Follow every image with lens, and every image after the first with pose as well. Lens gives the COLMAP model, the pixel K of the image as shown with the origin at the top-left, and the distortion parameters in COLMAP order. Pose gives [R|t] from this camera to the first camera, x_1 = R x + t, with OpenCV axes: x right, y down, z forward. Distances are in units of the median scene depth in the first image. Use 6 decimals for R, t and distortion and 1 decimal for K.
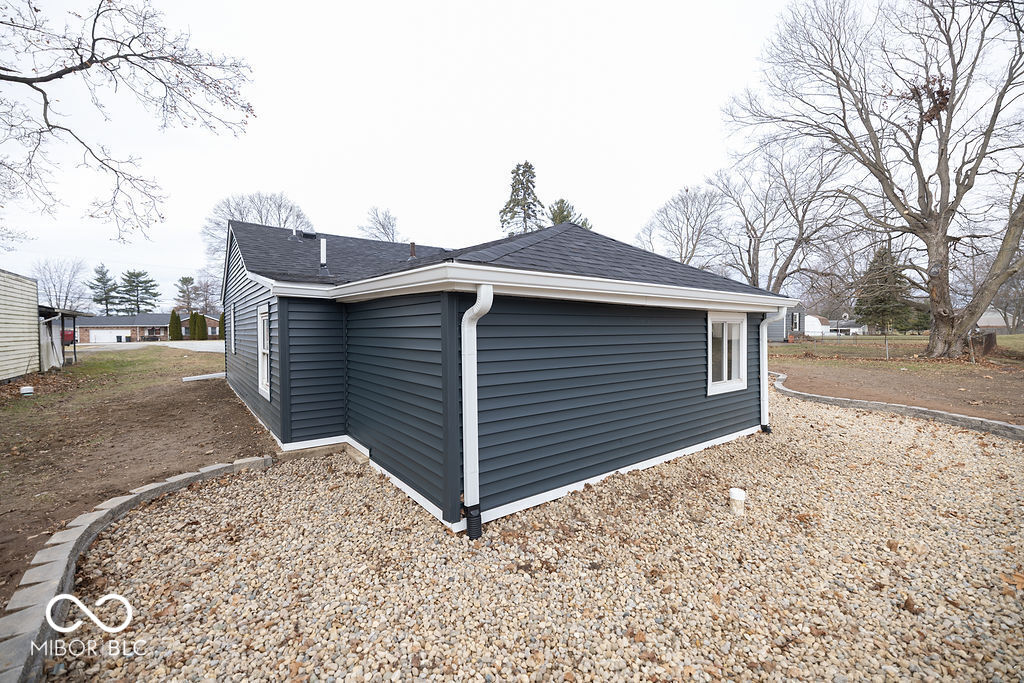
lens RADIAL K [[439.2, 0, 497.9], [0, 439.2, 337.0], [0, 0, 1]] dist [0.001939, 0.000315]
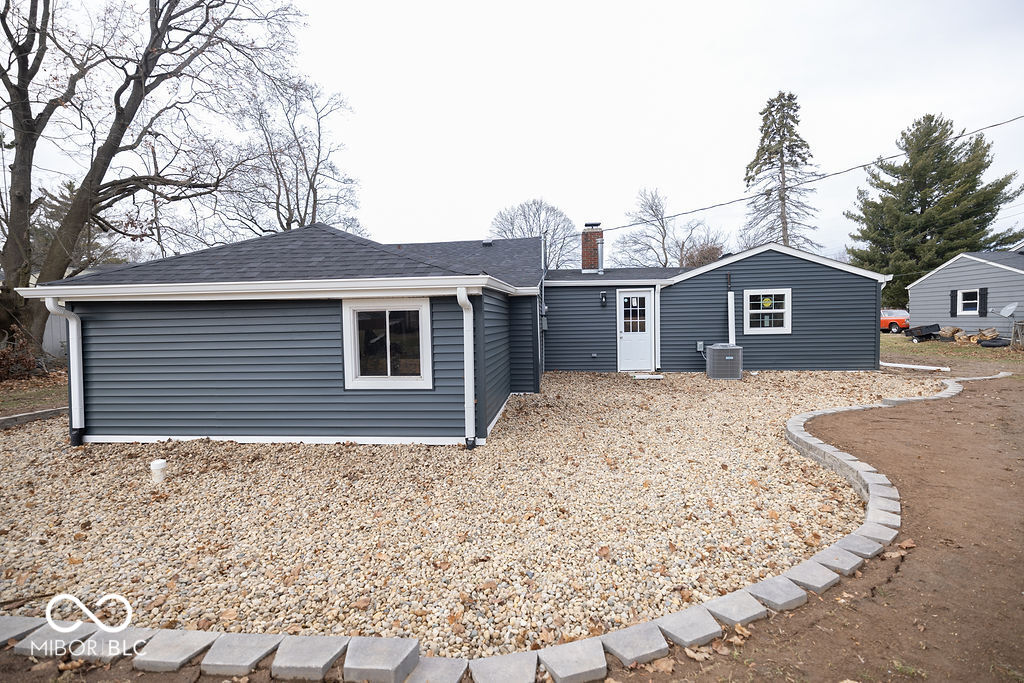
lens RADIAL K [[445.6, 0, 510.2], [0, 445.6, 337.2], [0, 0, 1]] dist [0.001422, 0.000603]
pose [[0.724698, 0.012277, -0.688957, 0.259617], [0.008905, 0.999591, 0.027180, -0.000258], [0.689009, -0.025832, 0.724292, 0.102119]]
